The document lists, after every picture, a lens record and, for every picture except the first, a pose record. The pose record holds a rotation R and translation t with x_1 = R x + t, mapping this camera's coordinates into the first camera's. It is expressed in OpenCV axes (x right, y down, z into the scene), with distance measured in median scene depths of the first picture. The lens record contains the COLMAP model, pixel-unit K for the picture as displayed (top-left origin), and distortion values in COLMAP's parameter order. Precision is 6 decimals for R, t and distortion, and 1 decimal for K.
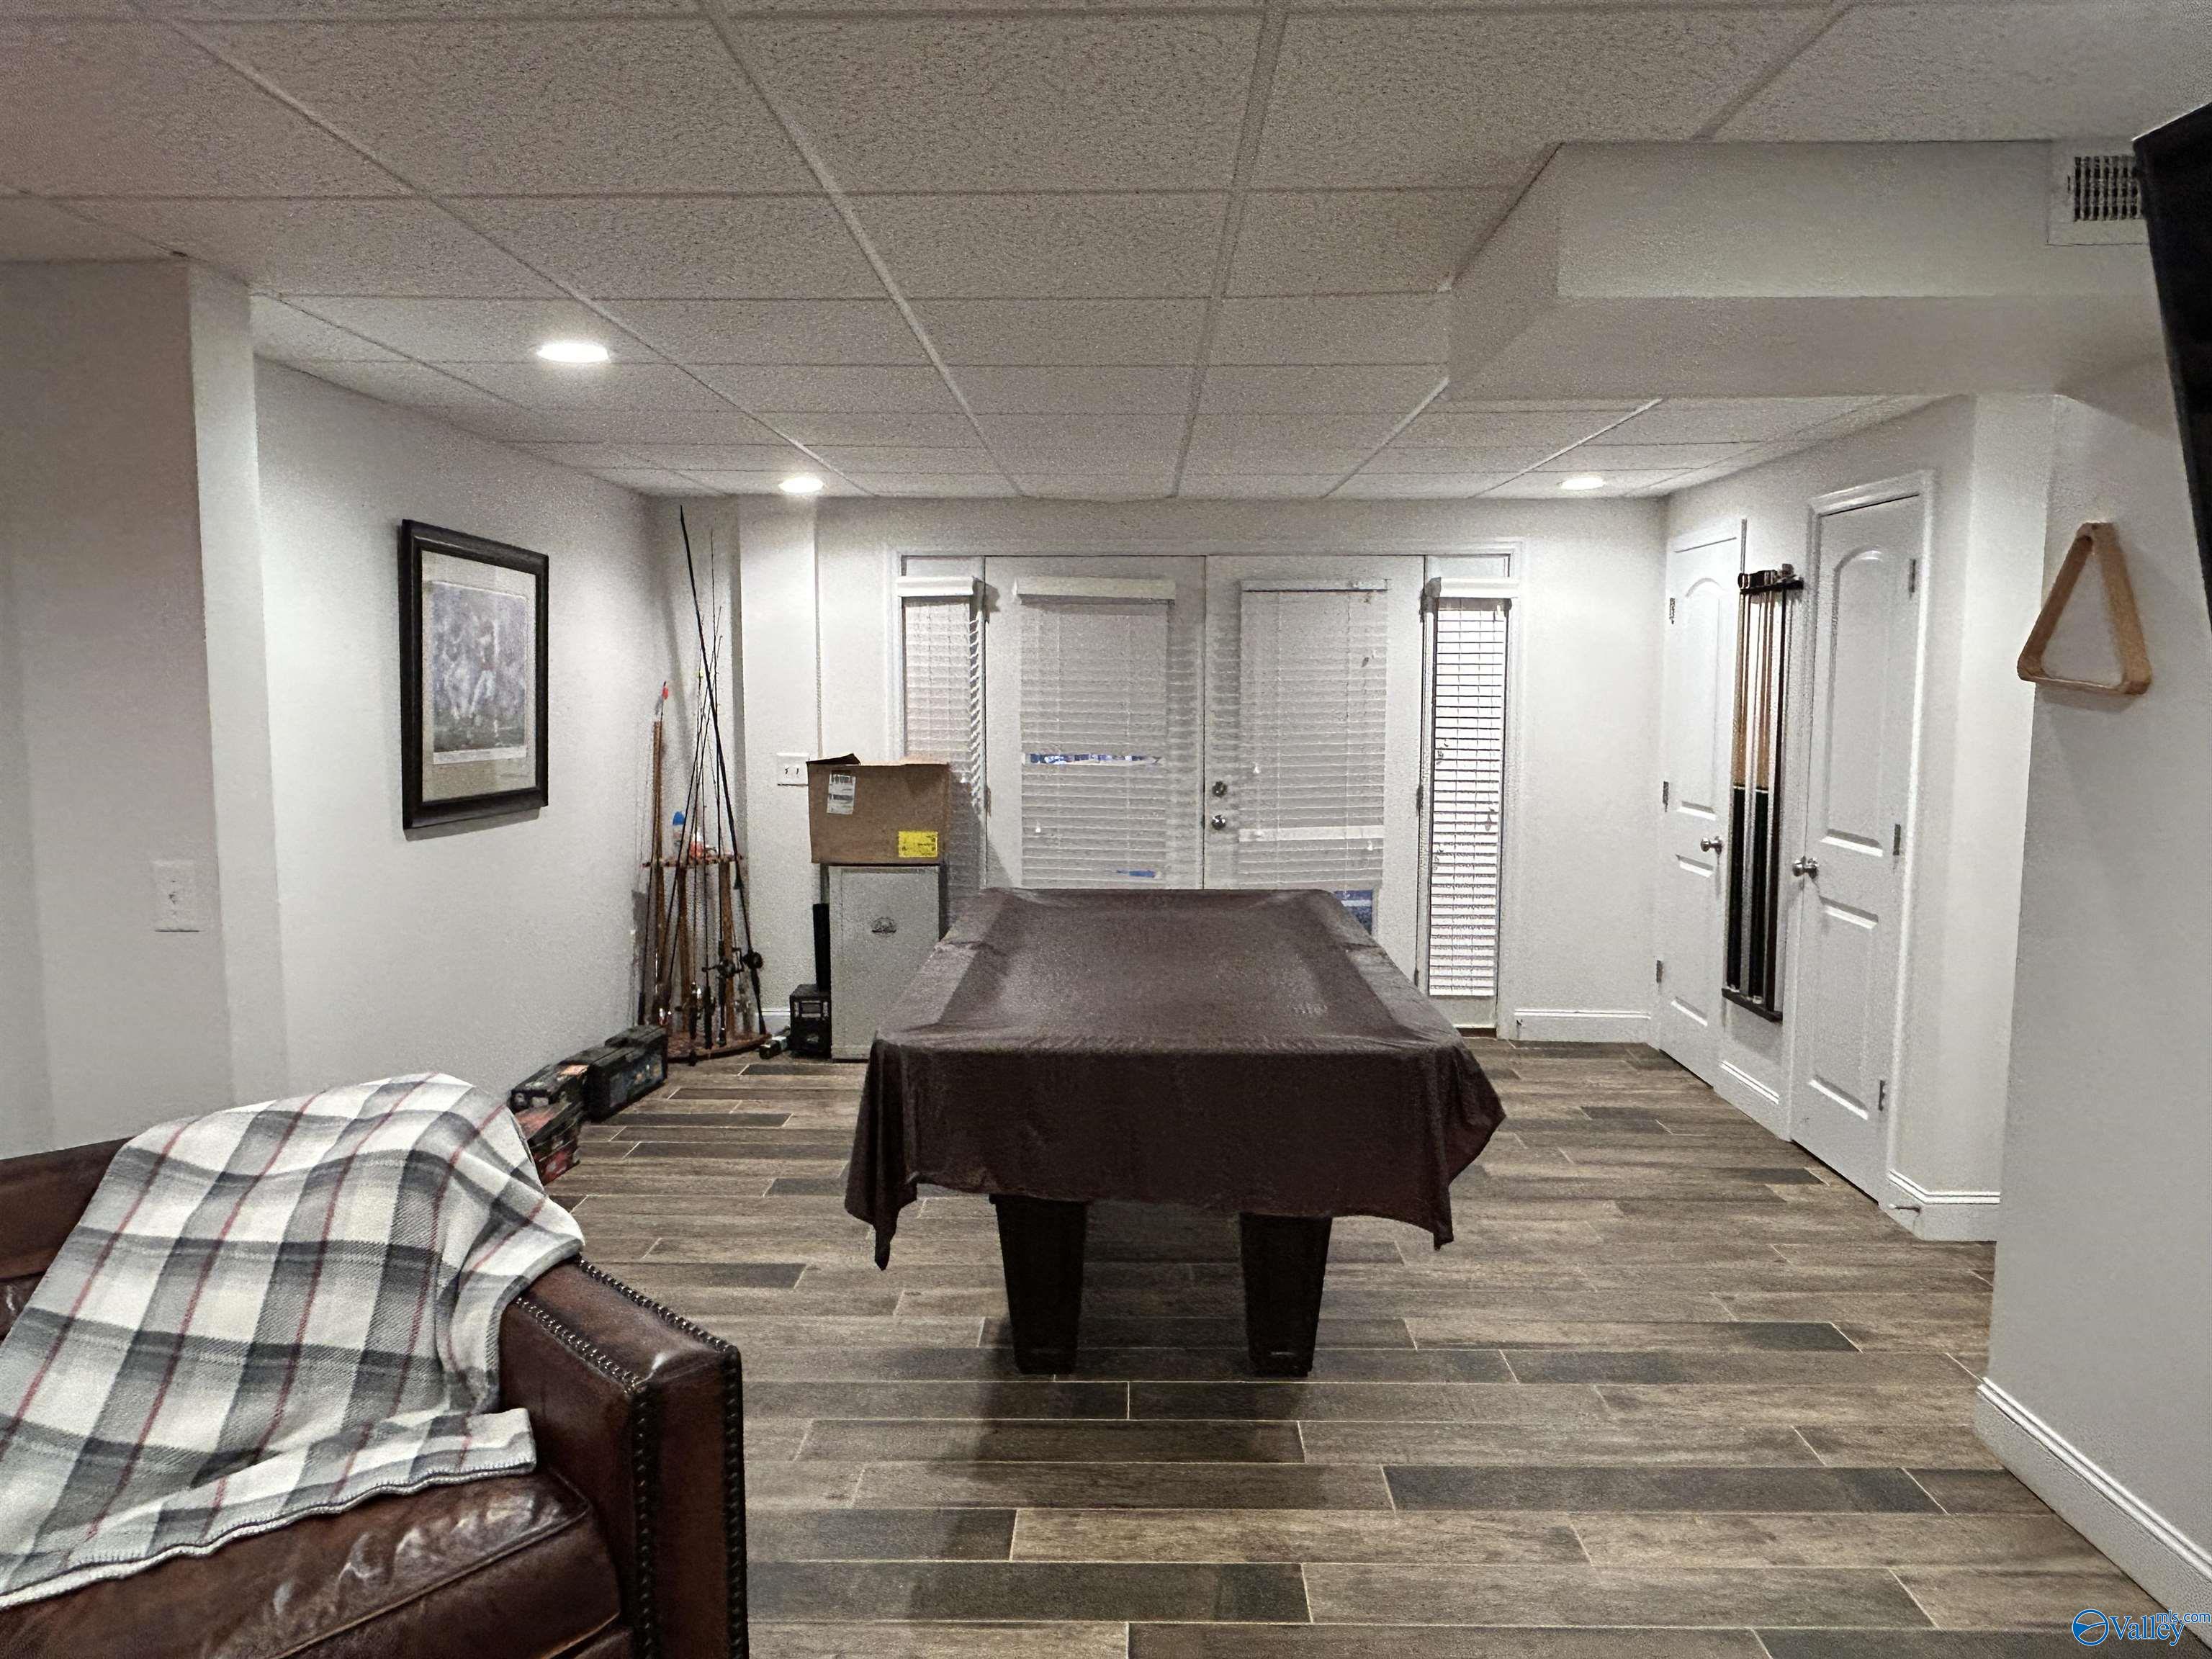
lens RADIAL K [[1502.2, 0, 1108.0], [0, 1502.2, 836.7], [0, 0, 1]] dist [0.002471, -0.000749]
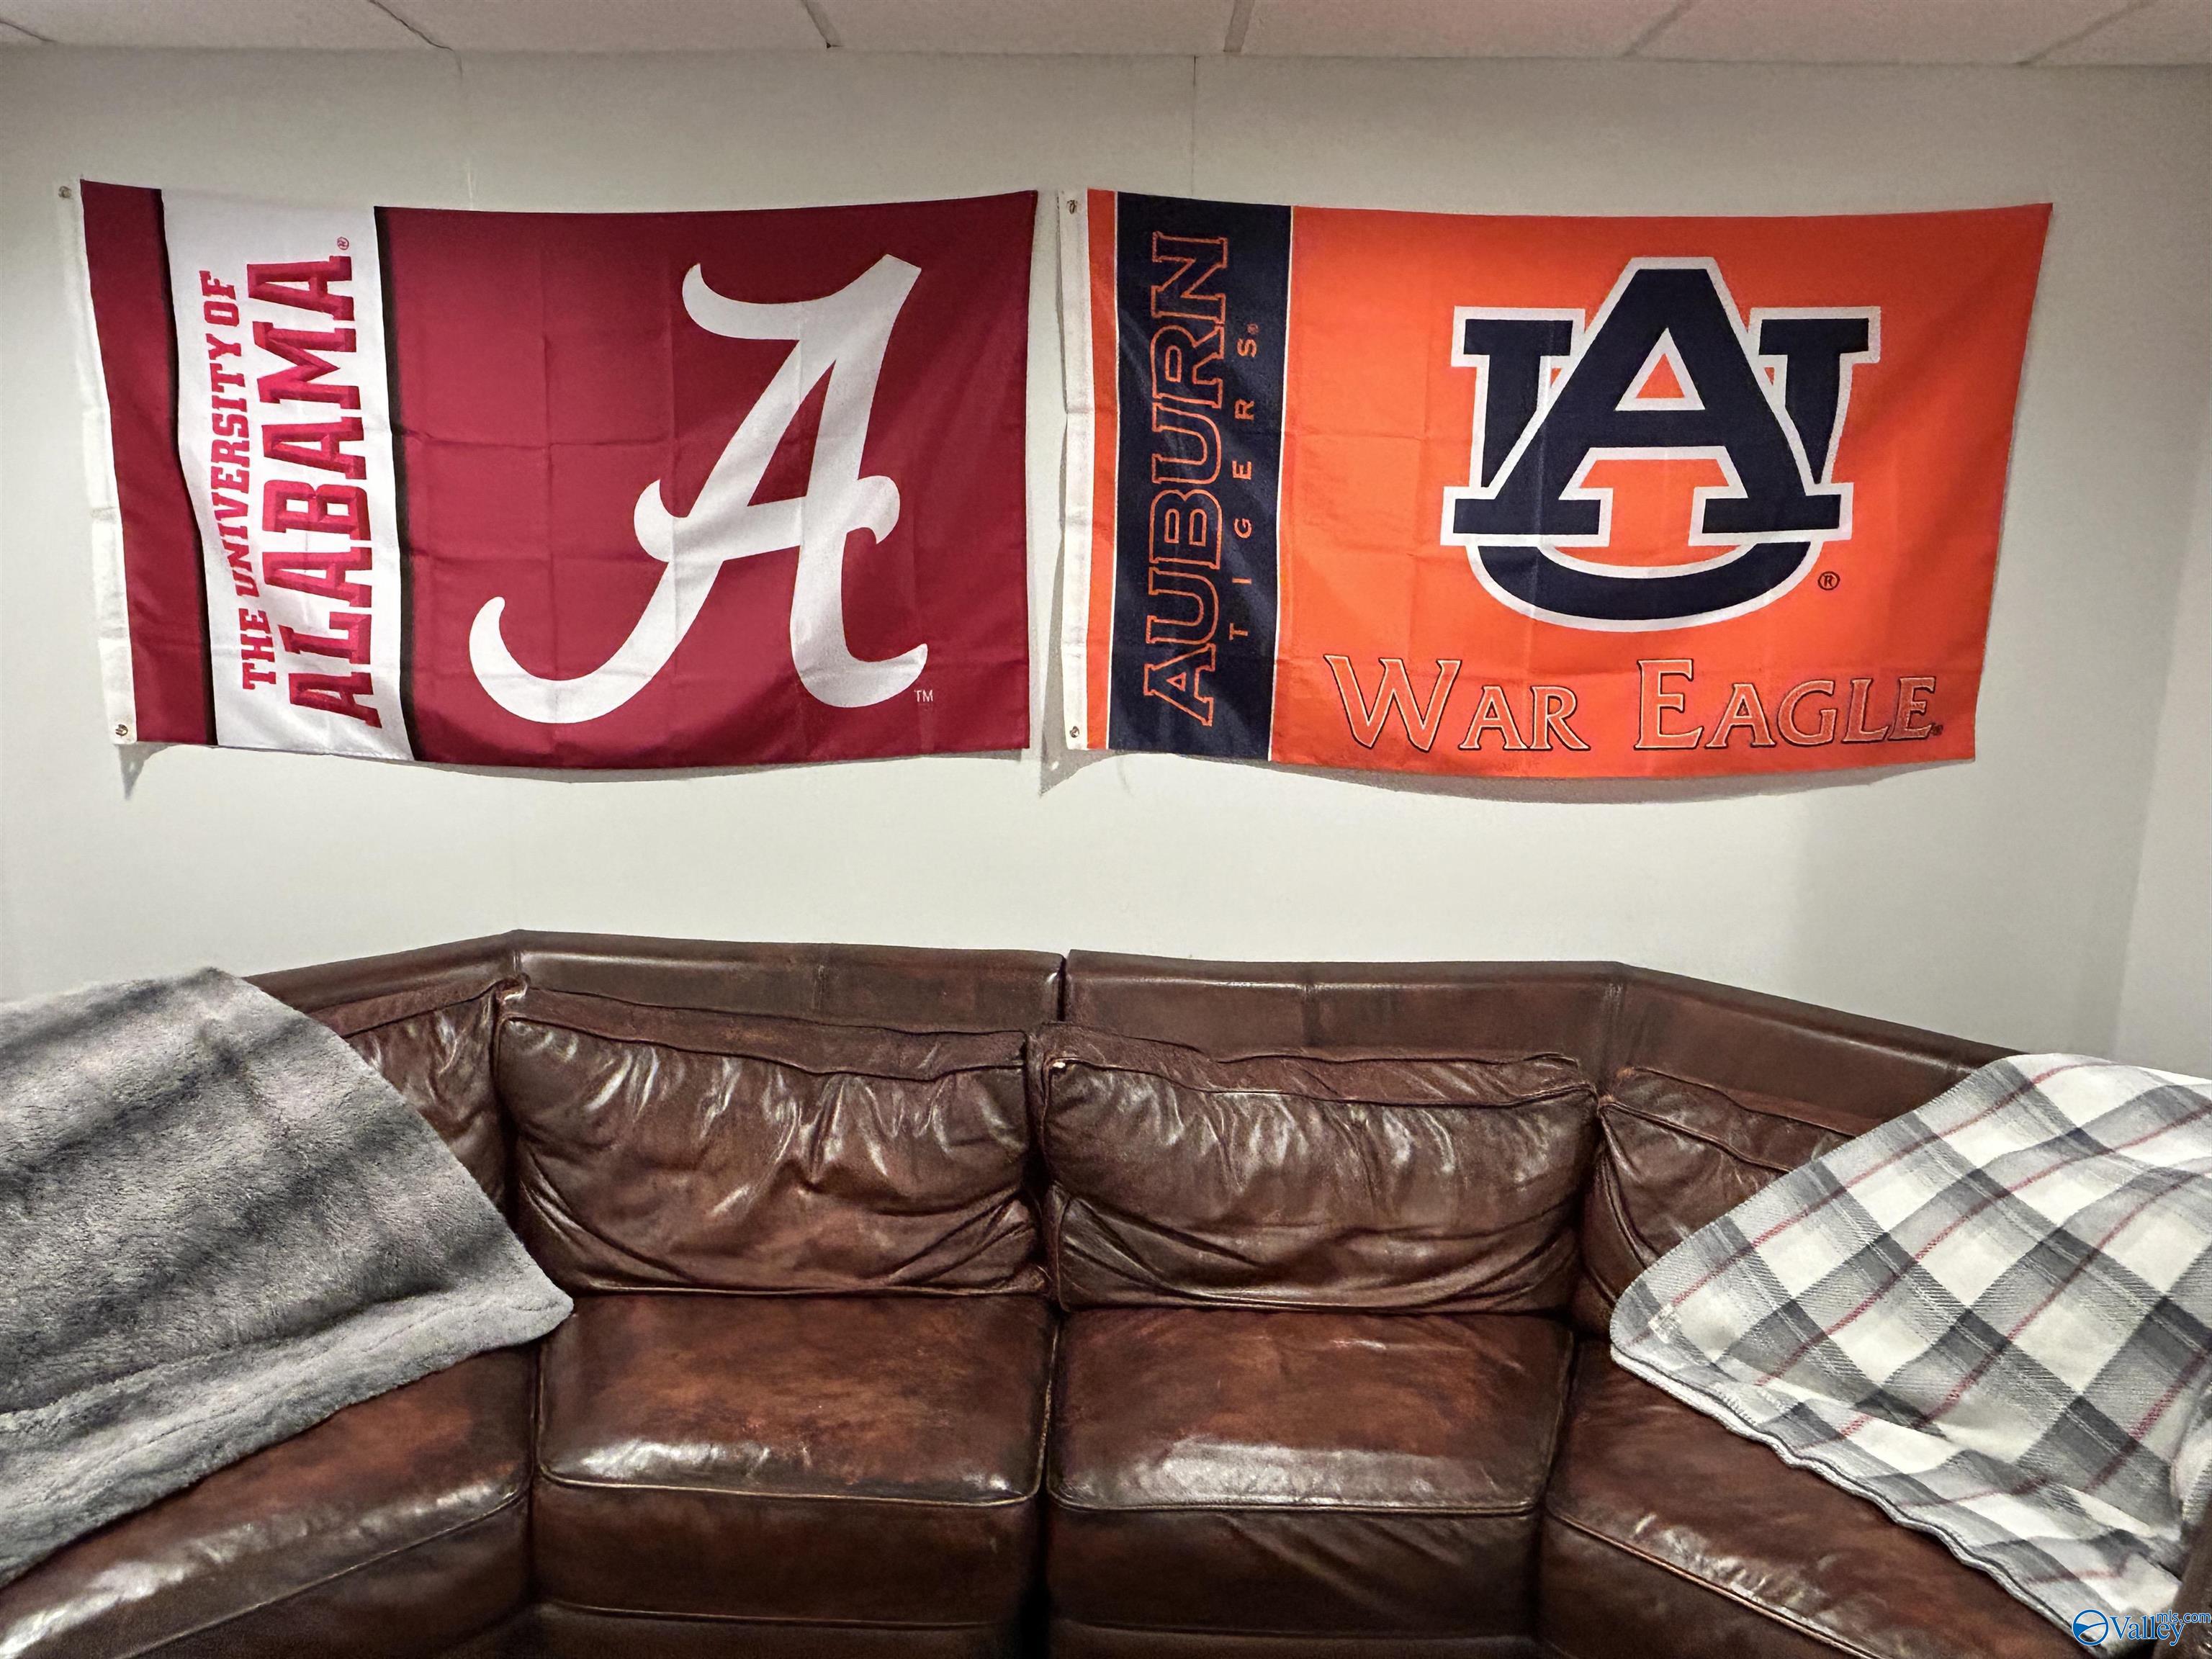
lens RADIAL K [[1502.2, 0, 1106.9], [0, 1502.2, 808.3], [0, 0, 1]] dist [0.002471, -0.000749]
pose [[-0.013710, 0.176461, -0.984212, 0.256804], [-0.108730, 0.978205, 0.176899, -0.052138], [0.993977, 0.109438, 0.005776, 0.467136]]
